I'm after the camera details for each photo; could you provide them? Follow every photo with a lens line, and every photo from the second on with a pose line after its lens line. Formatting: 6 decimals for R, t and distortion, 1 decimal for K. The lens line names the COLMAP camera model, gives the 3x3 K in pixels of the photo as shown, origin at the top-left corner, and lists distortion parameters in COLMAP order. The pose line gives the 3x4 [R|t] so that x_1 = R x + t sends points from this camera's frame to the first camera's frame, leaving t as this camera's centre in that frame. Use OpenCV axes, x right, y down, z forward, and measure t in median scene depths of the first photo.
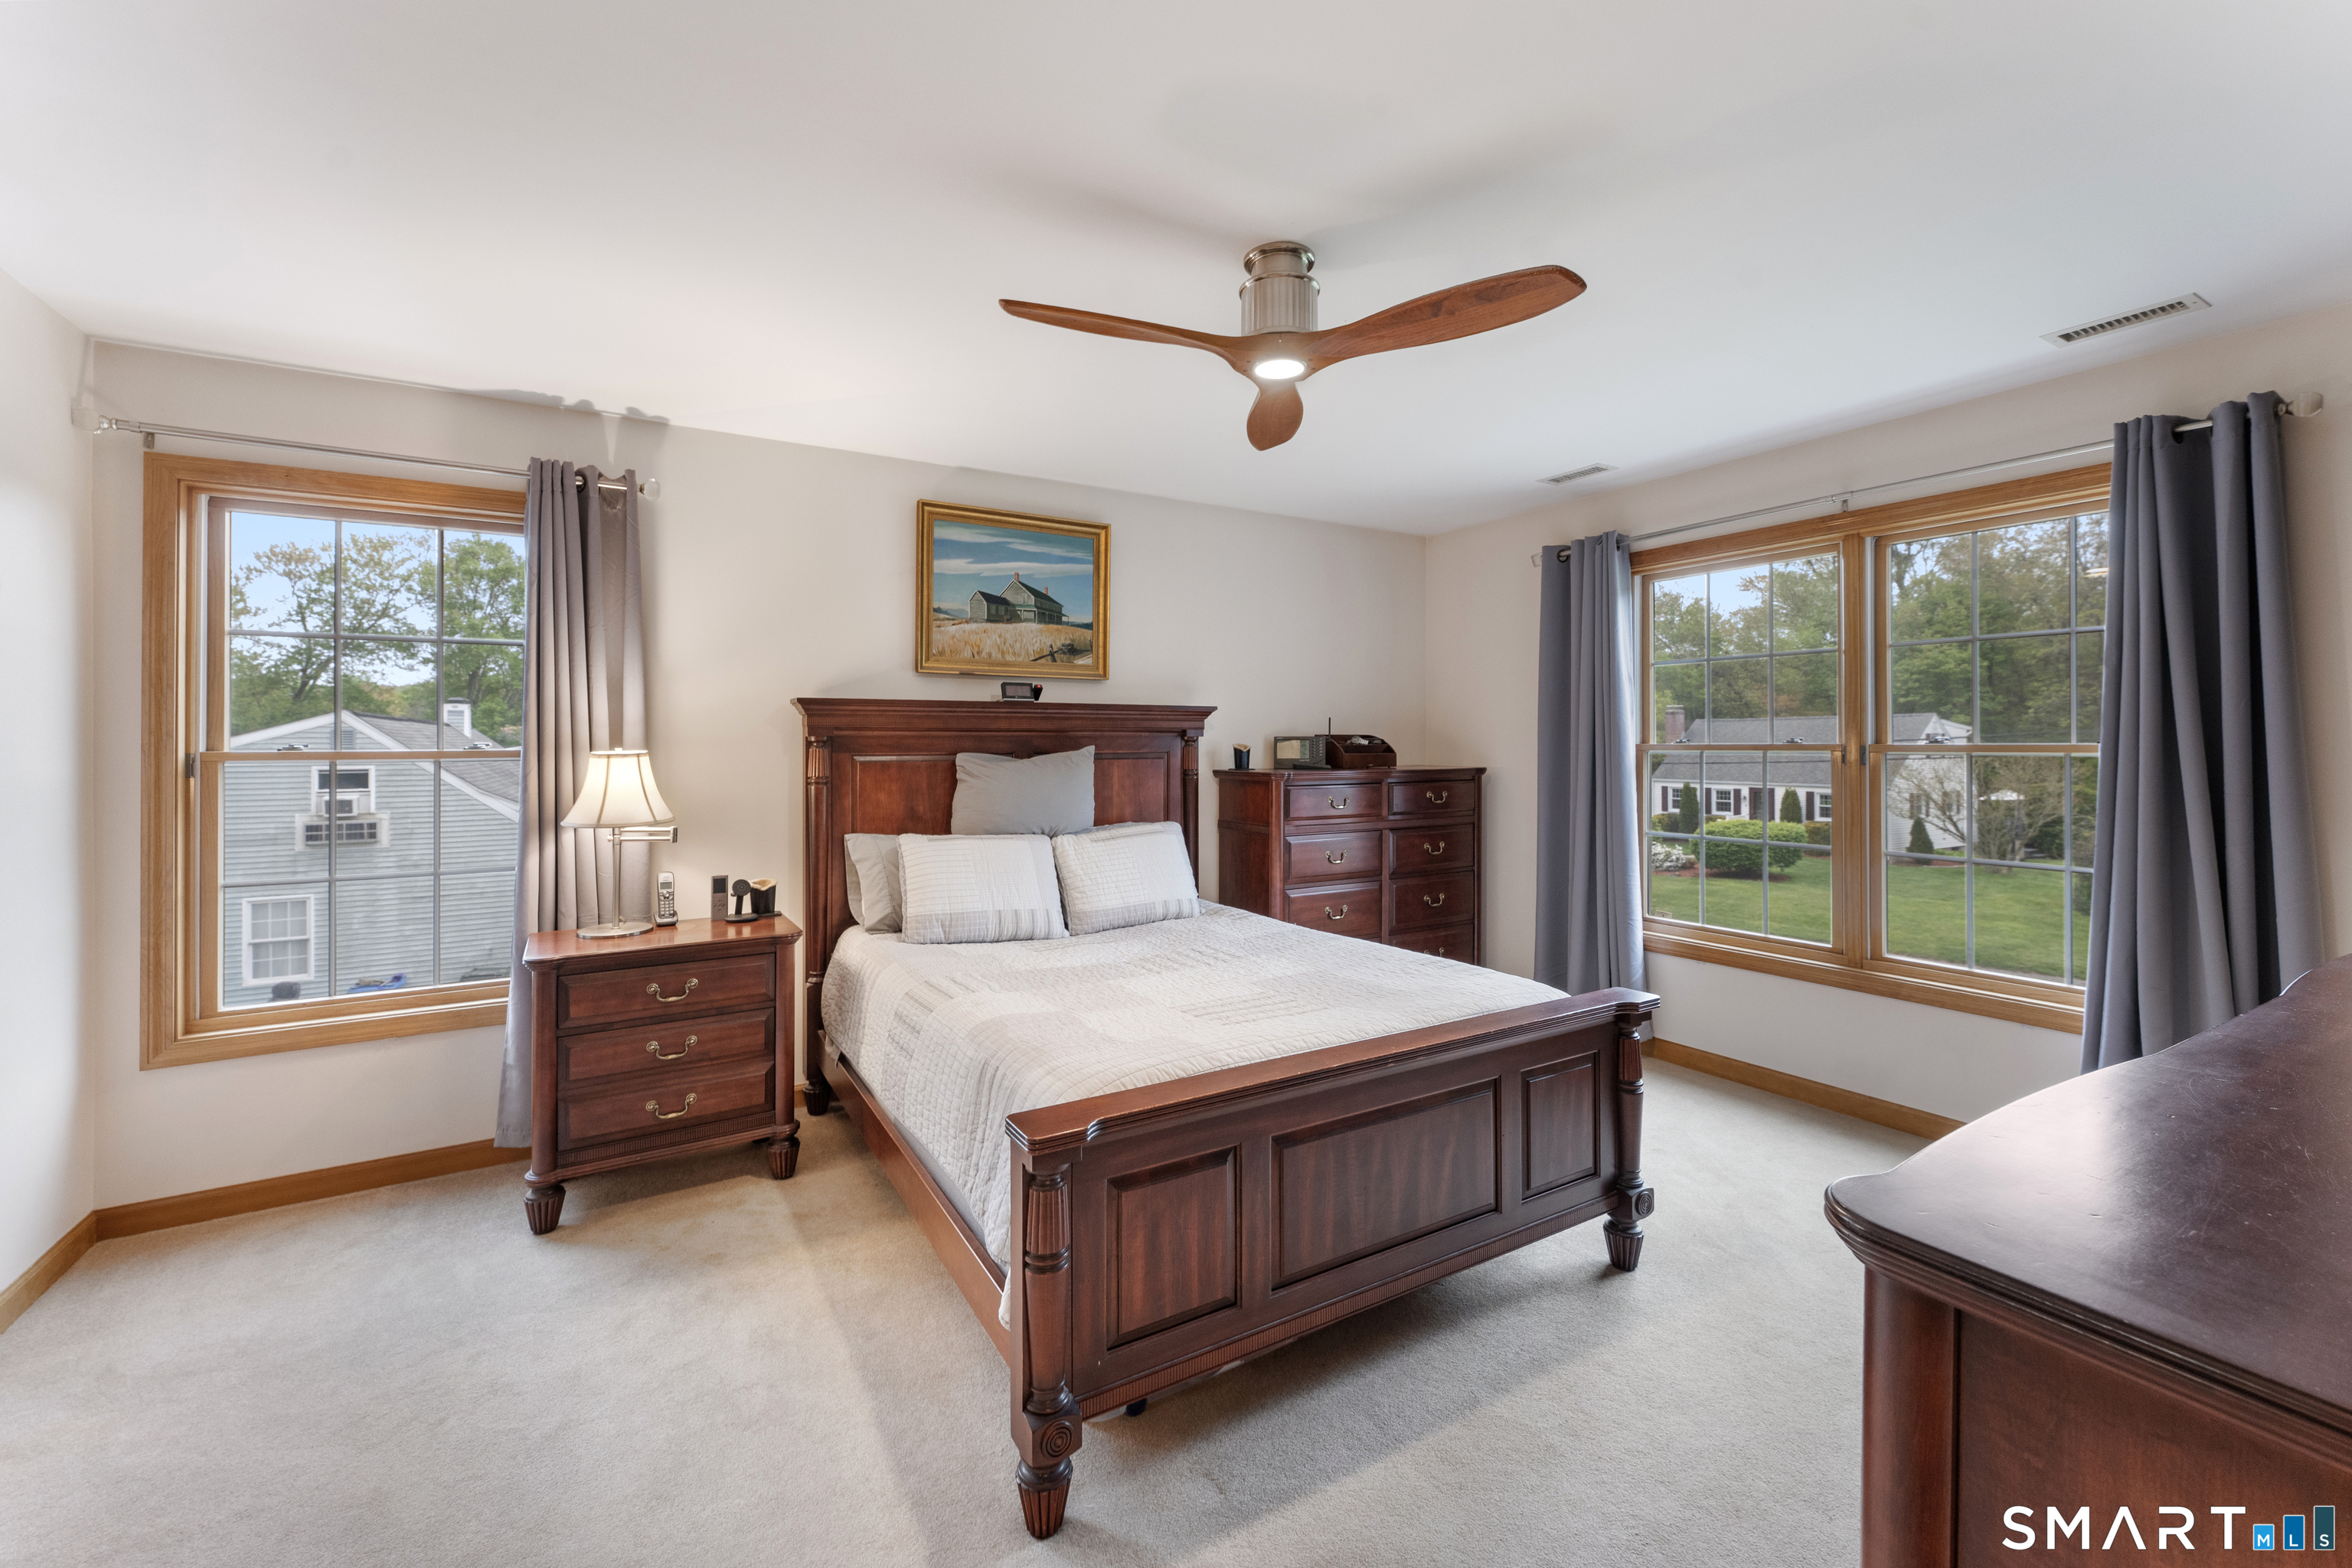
lens RADIAL K [[940.3, 0, 1181.9], [0, 940.3, 767.0], [0, 0, 1]] dist [-0.001521, 0.000317]
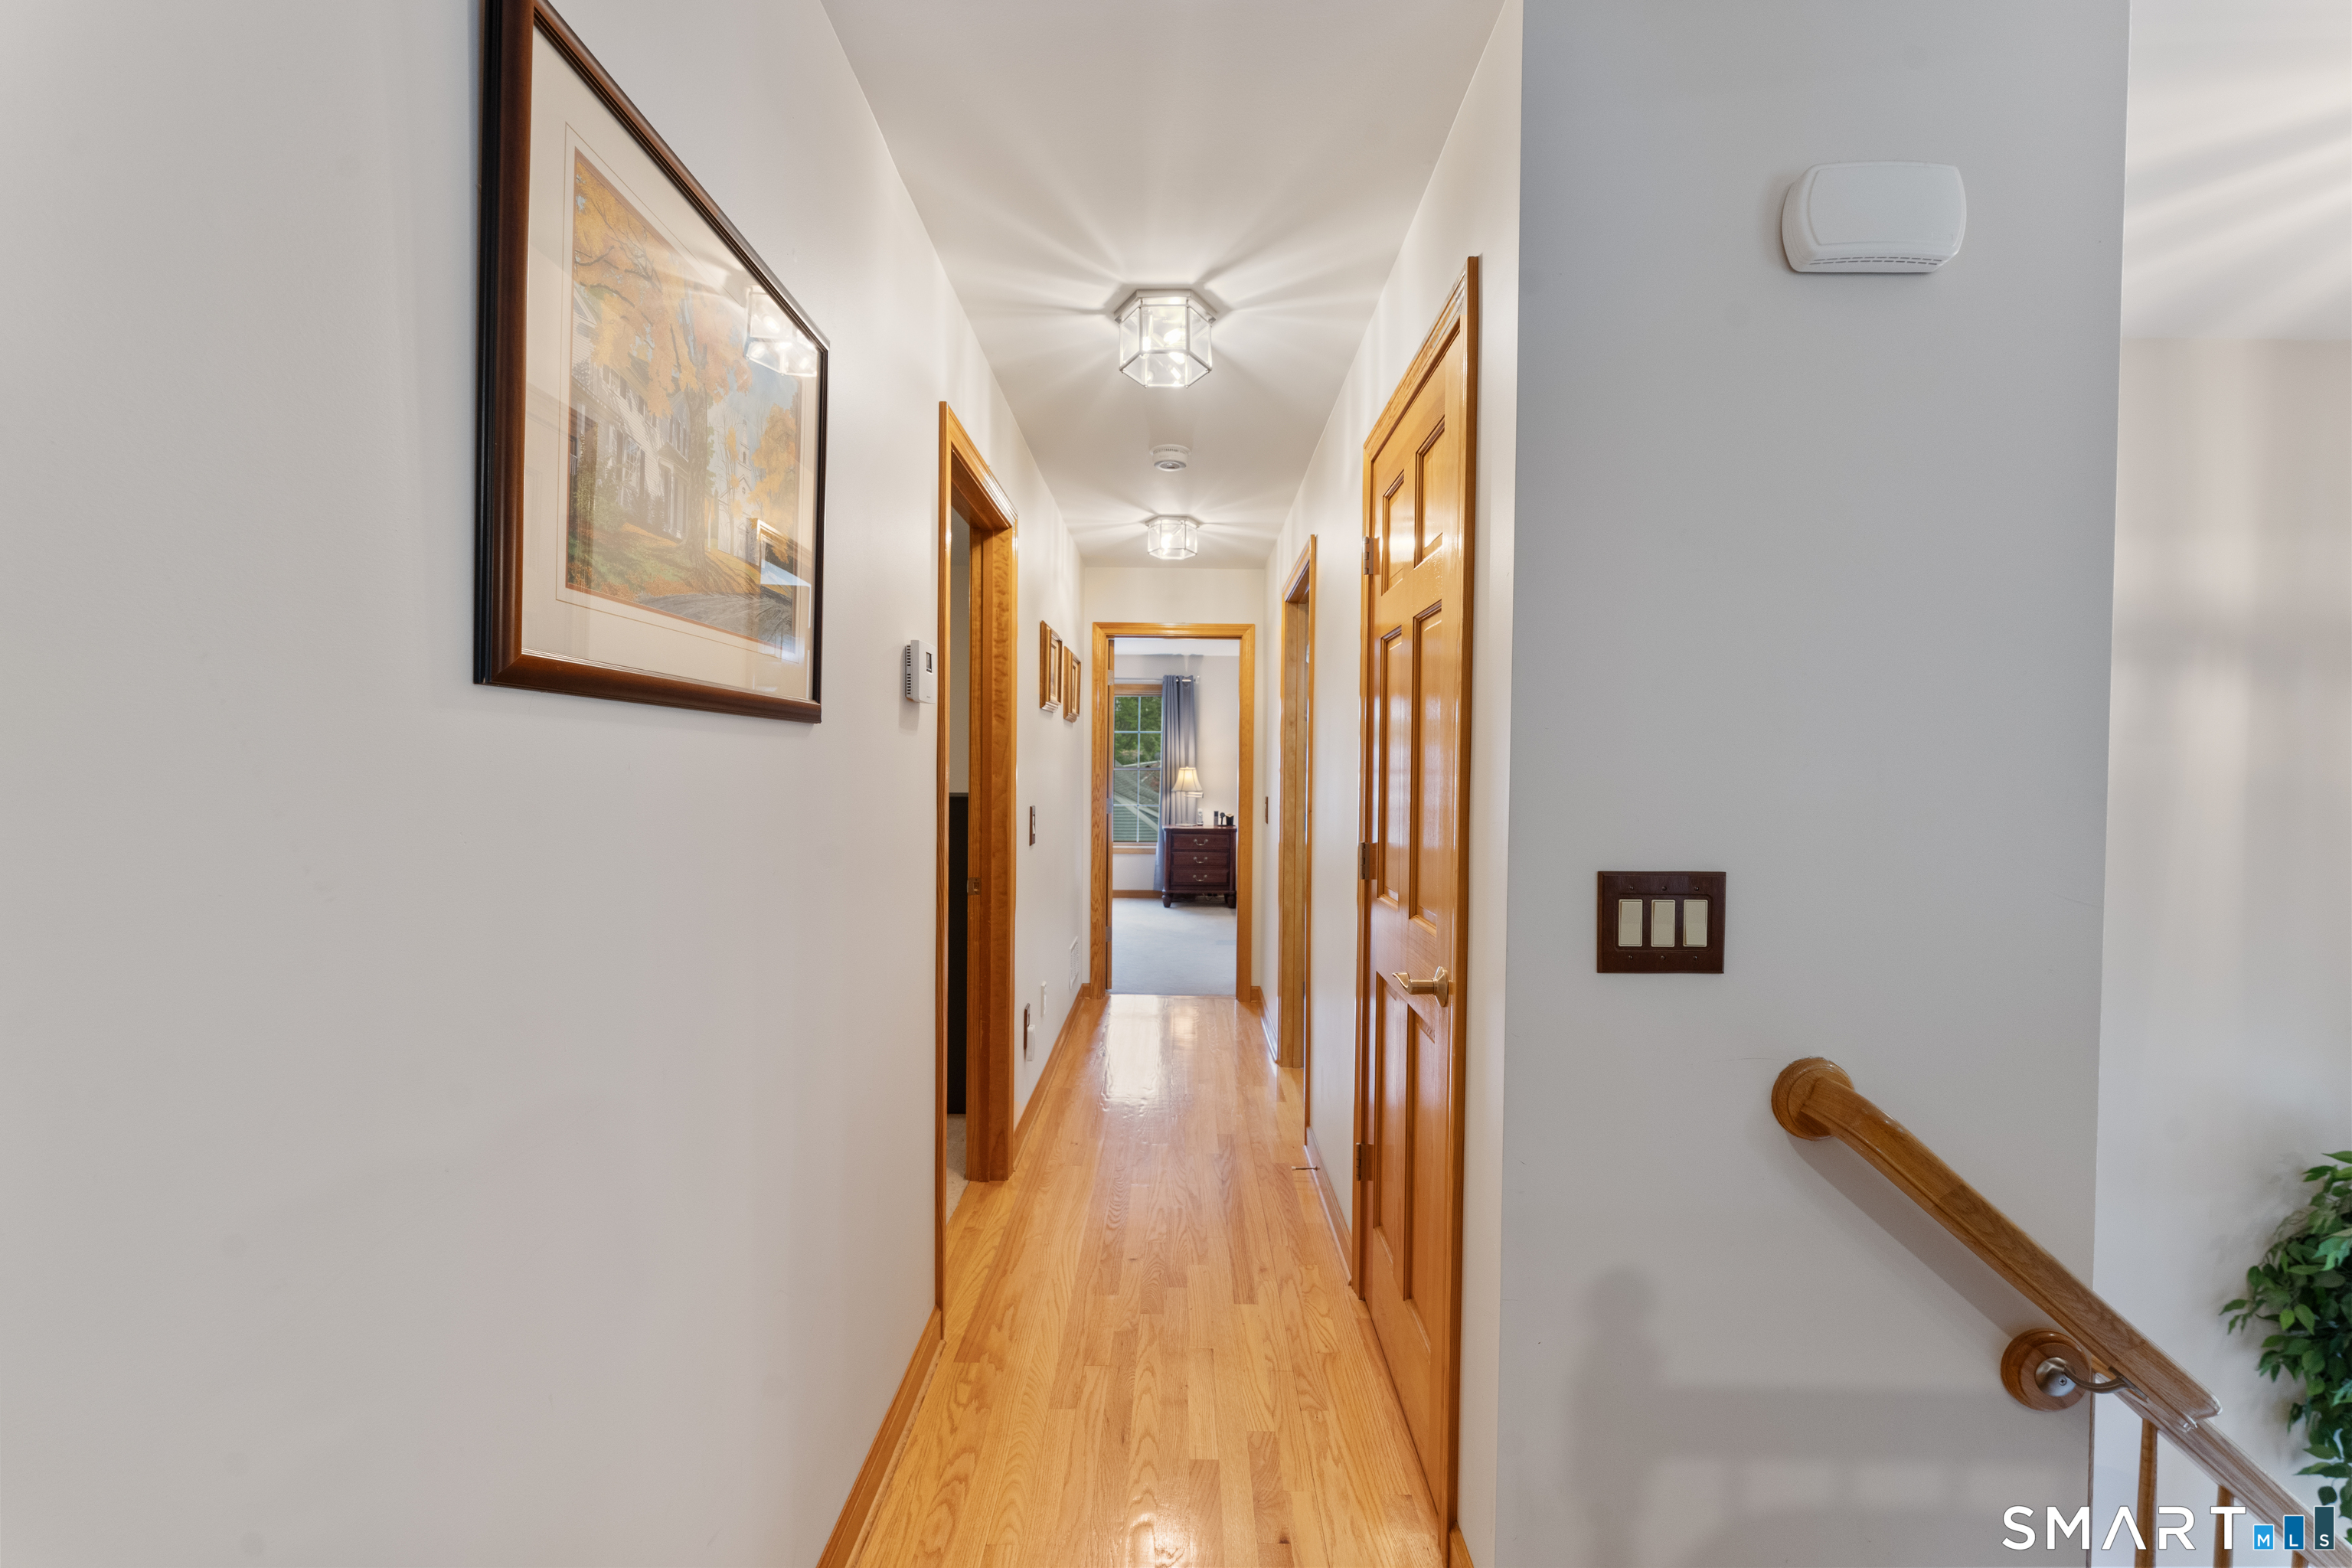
lens RADIAL K [[940.3, 0, 1185.4], [0, 940.3, 789.0], [0, 0, 1]] dist [-0.001521, 0.000317]
pose [[0.857609, 0.019025, -0.513950, 1.014176], [-0.012299, 0.999788, 0.016486, 0.002890], [0.514155, -0.007818, 0.857662, -1.704392]]
